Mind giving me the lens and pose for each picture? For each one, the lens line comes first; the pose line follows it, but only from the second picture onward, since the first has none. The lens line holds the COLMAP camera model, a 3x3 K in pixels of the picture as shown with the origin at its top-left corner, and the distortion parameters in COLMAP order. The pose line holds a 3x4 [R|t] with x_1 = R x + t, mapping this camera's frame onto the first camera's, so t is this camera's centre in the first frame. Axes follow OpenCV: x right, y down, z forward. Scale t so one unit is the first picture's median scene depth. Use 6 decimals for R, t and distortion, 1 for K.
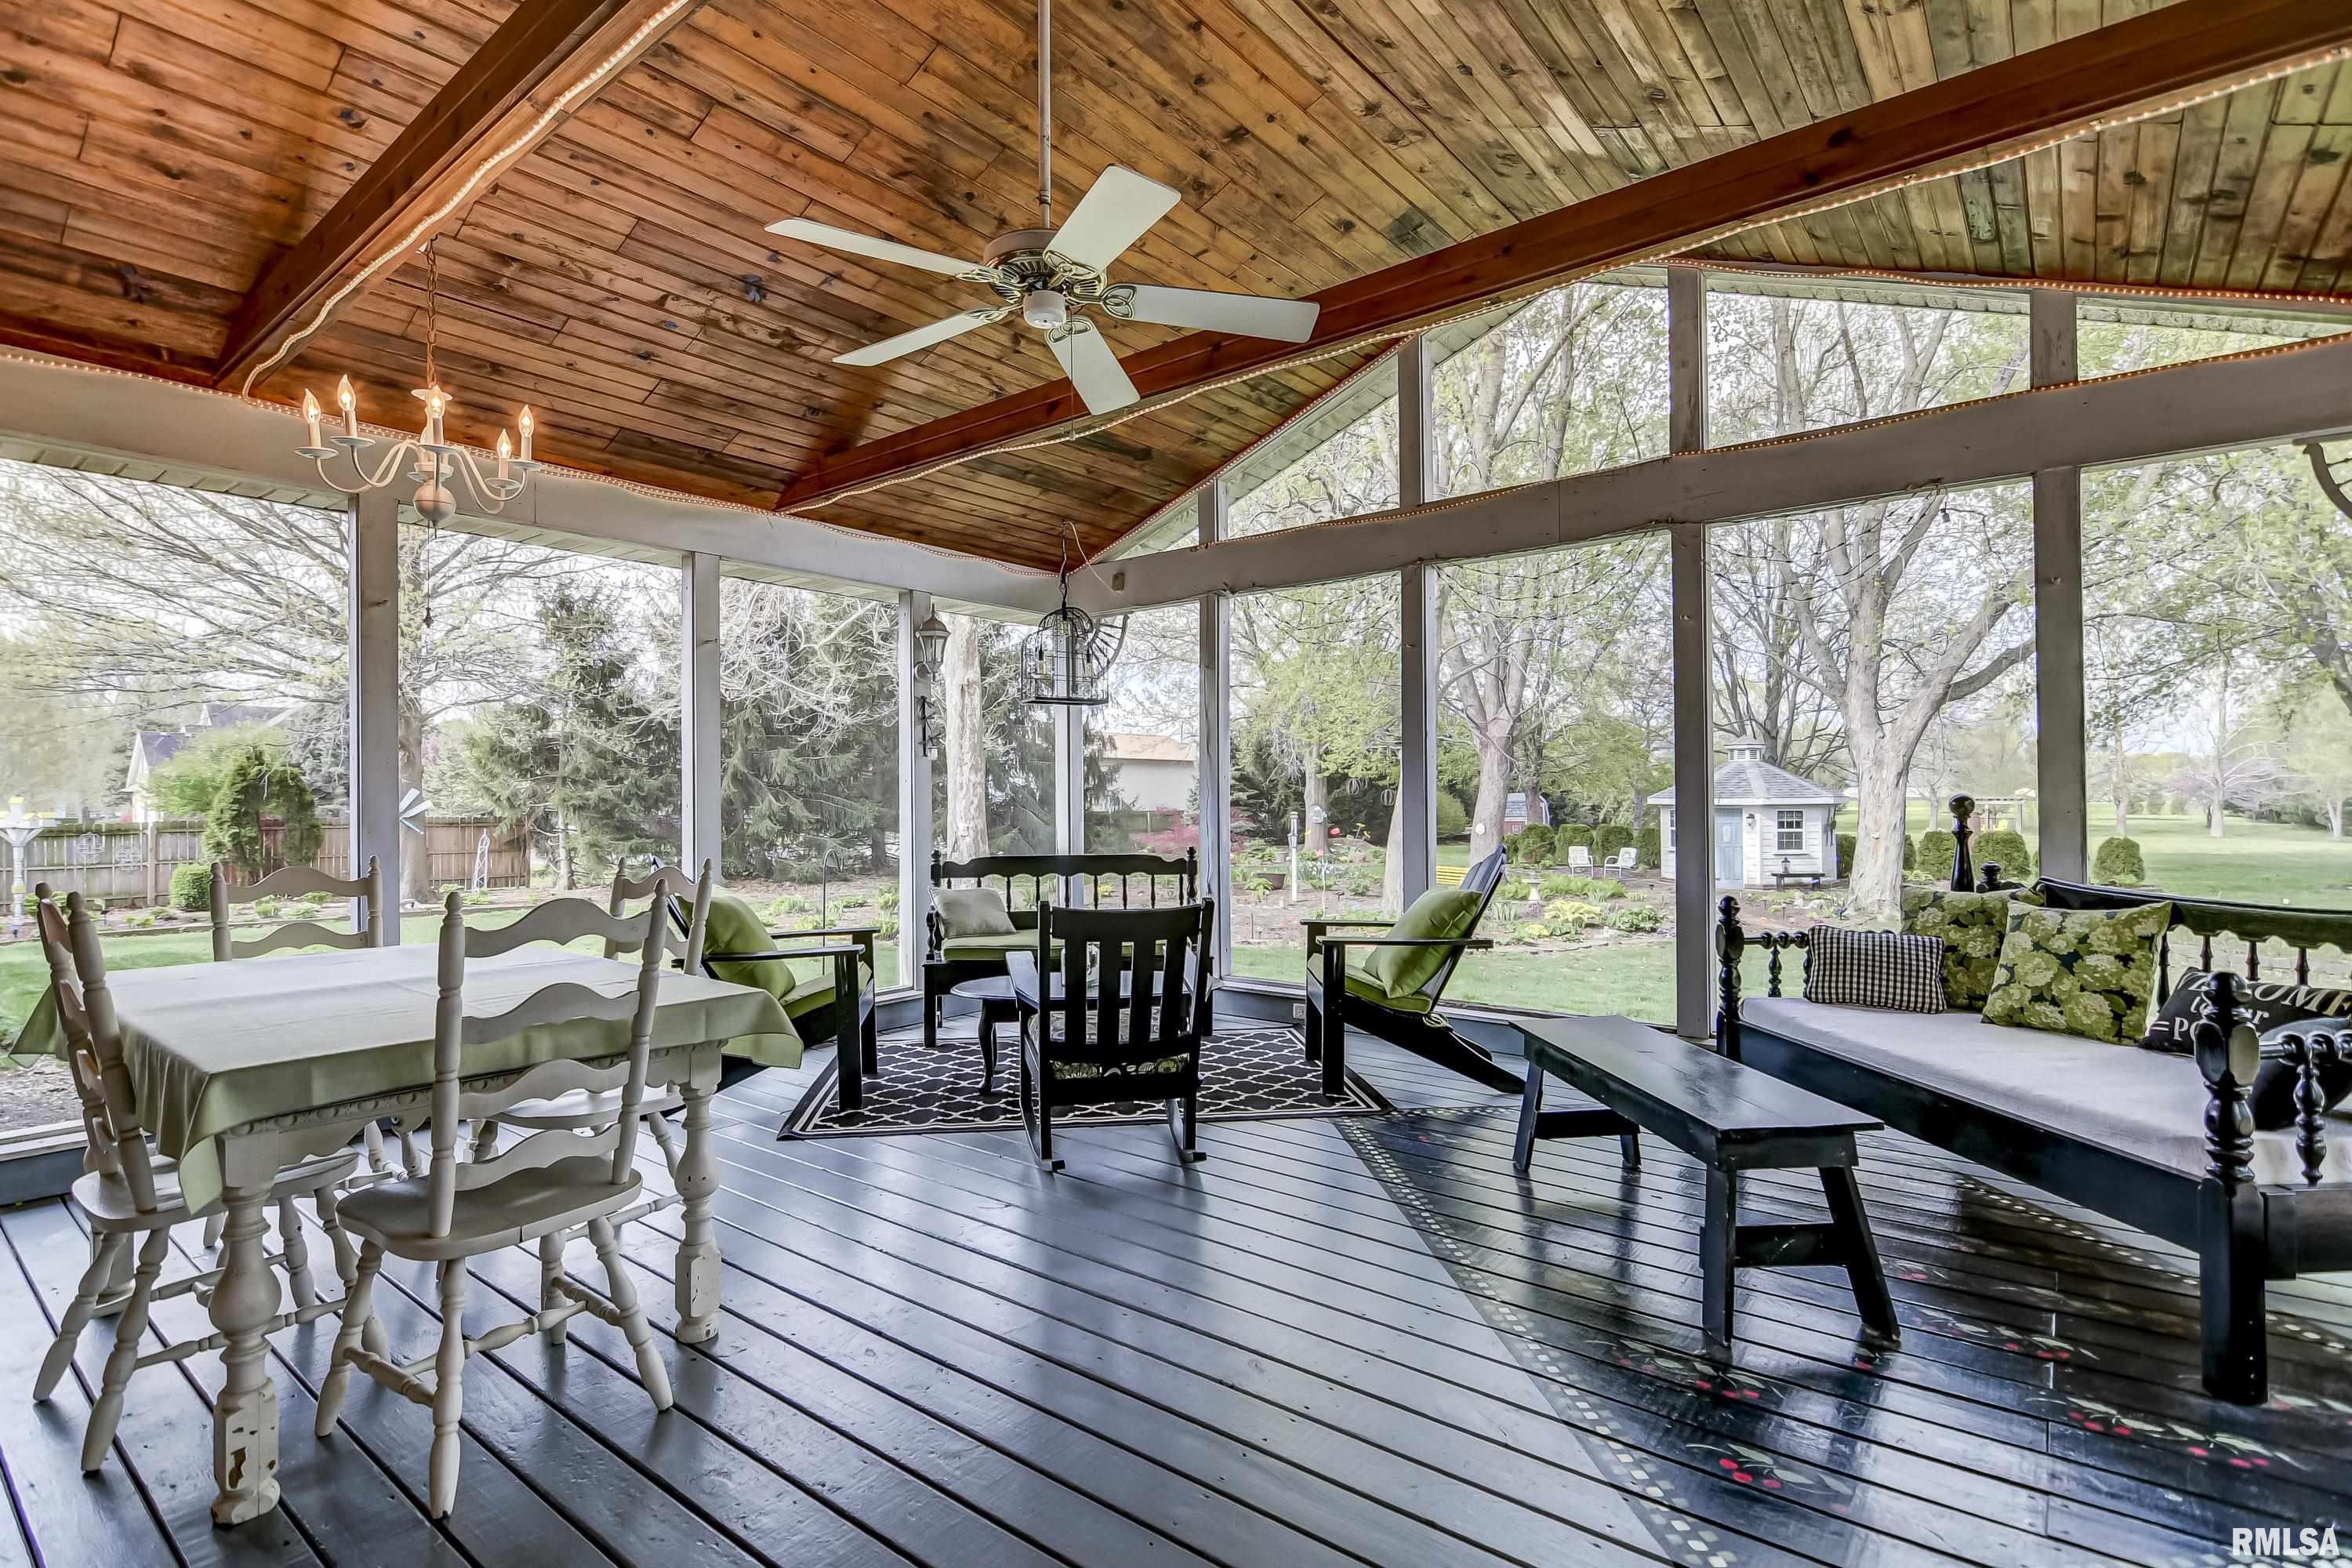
lens RADIAL K [[1134.4, 0, 1162.5], [0, 1134.4, 785.4], [0, 0, 1]] dist [0.010222, -0.011373]
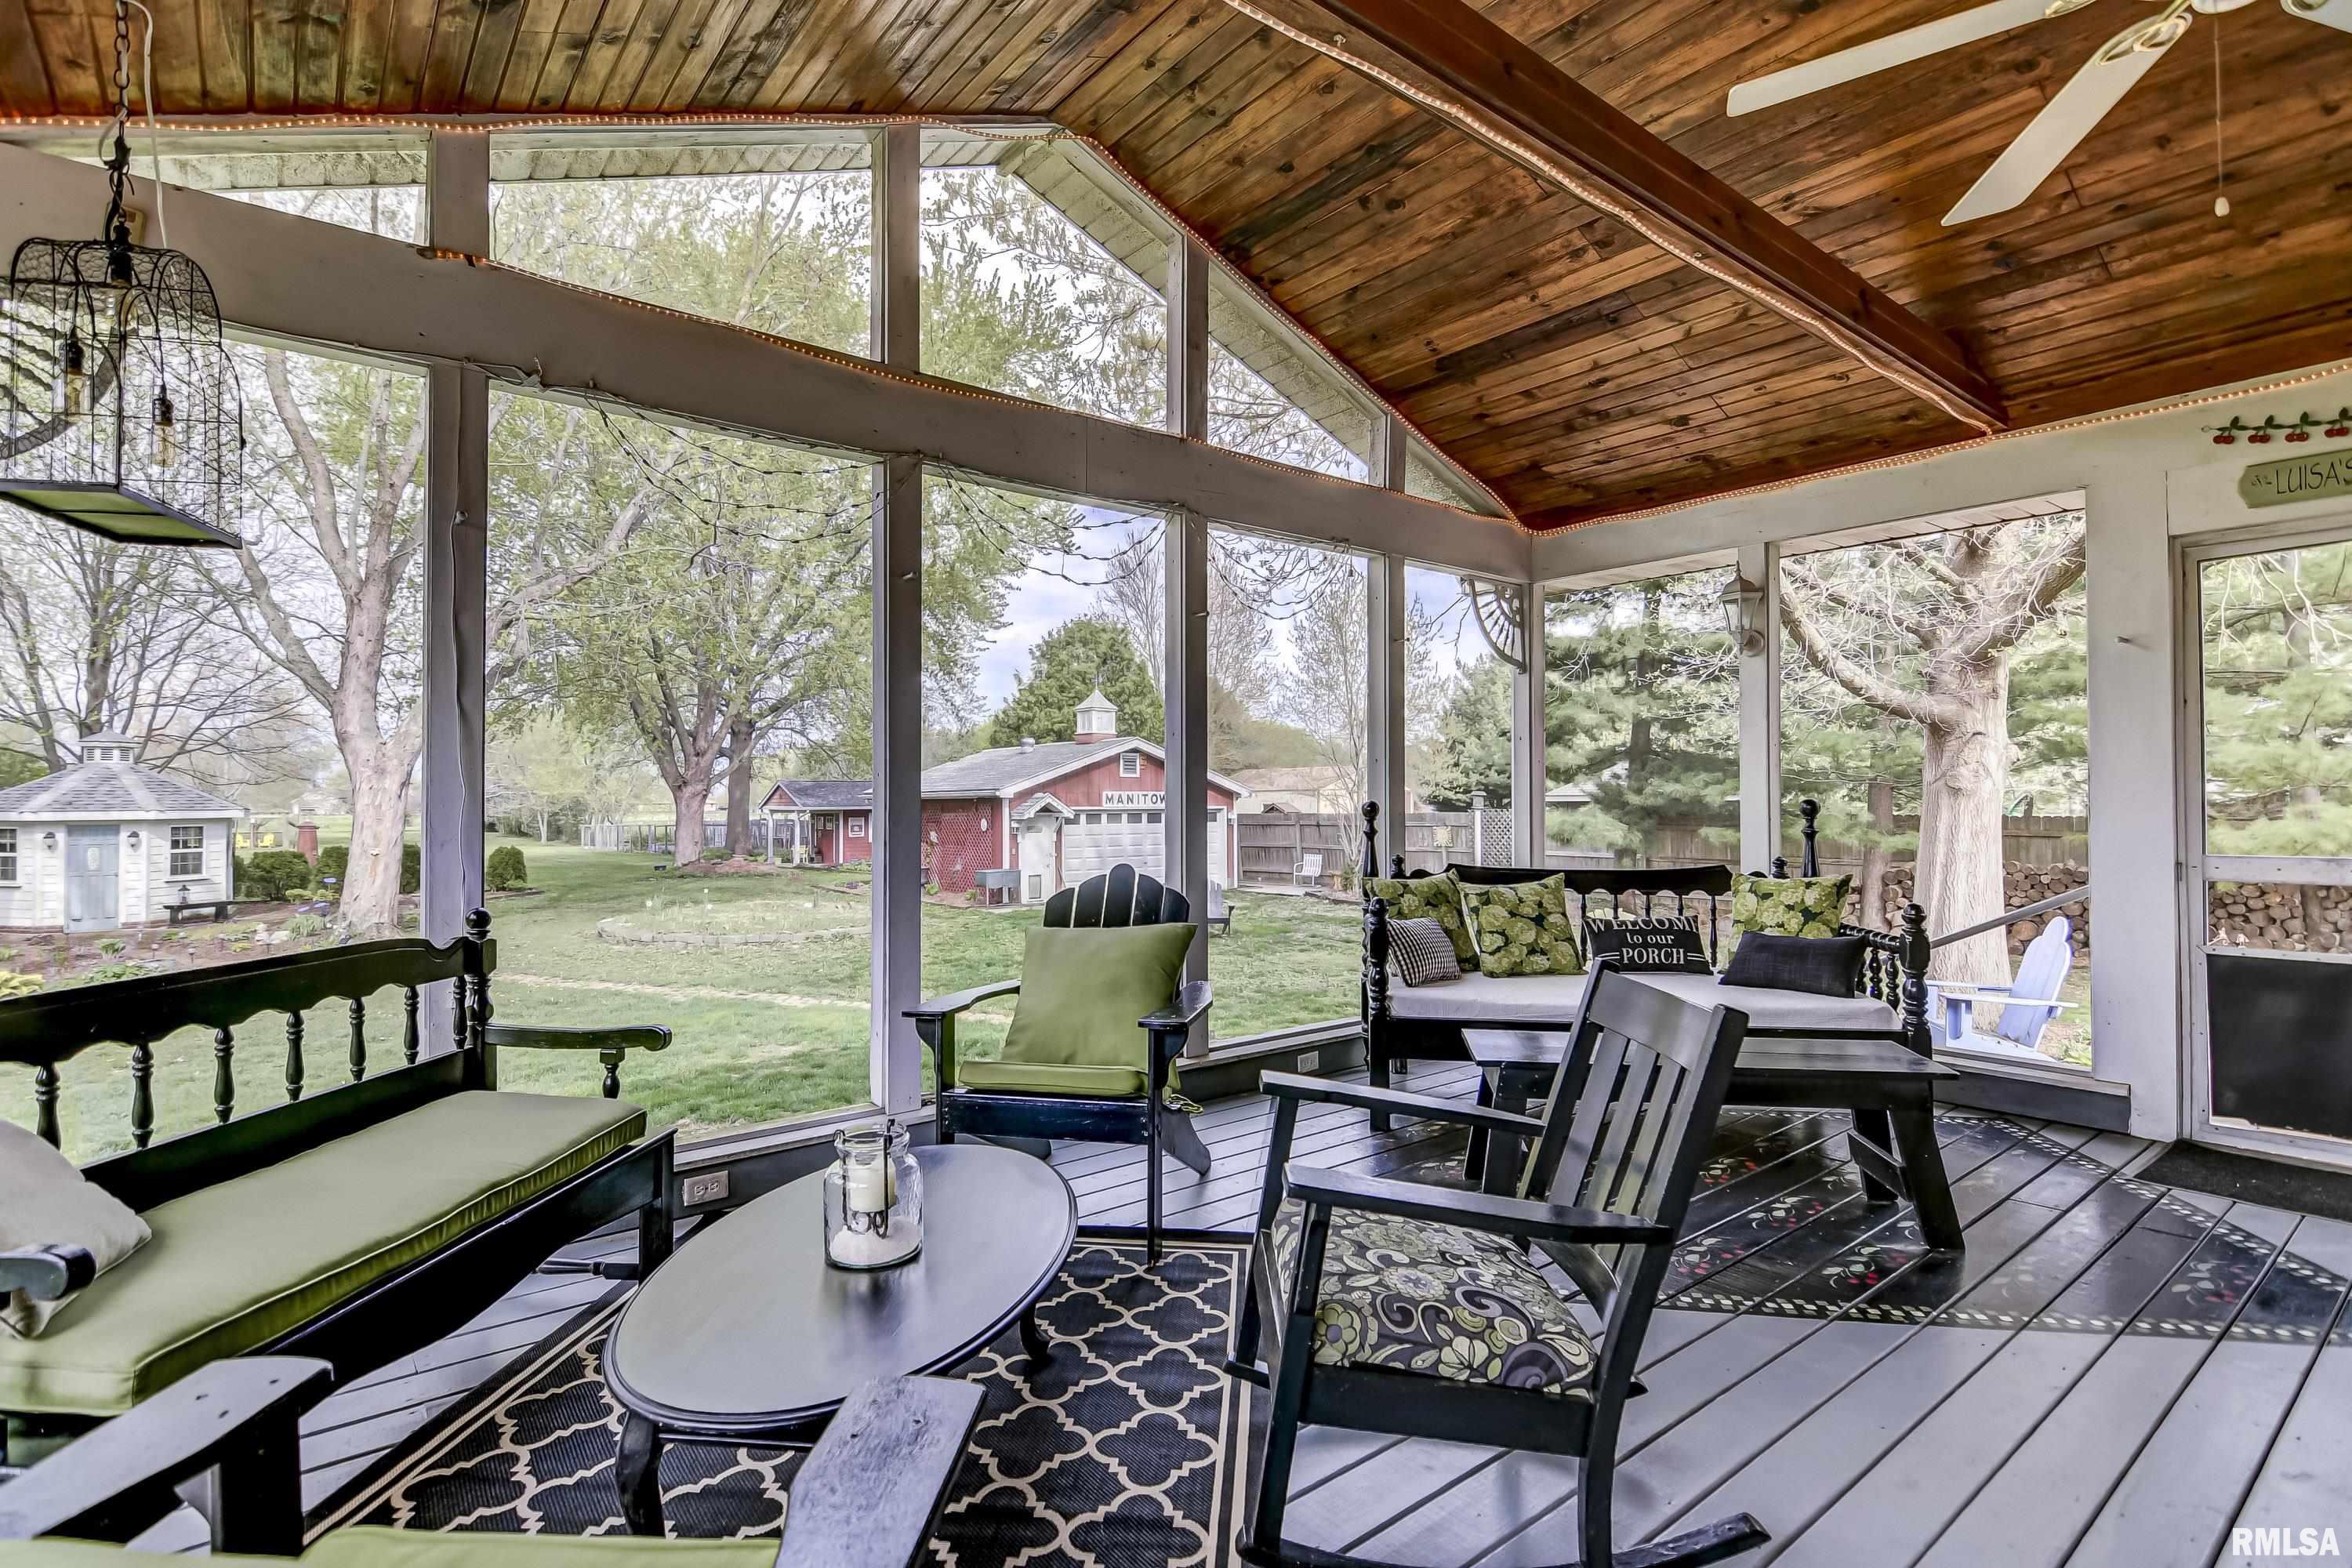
lens RADIAL K [[1134.4, 0, 1162.5], [0, 1134.4, 785.4], [0, 0, 1]] dist [0.010222, -0.011373]
pose [[0.218224, 0.019601, 0.975702, -0.338852], [-0.007829, 0.999801, -0.018334, 0.009830], [-0.975867, -0.003638, 0.218334, 0.599769]]
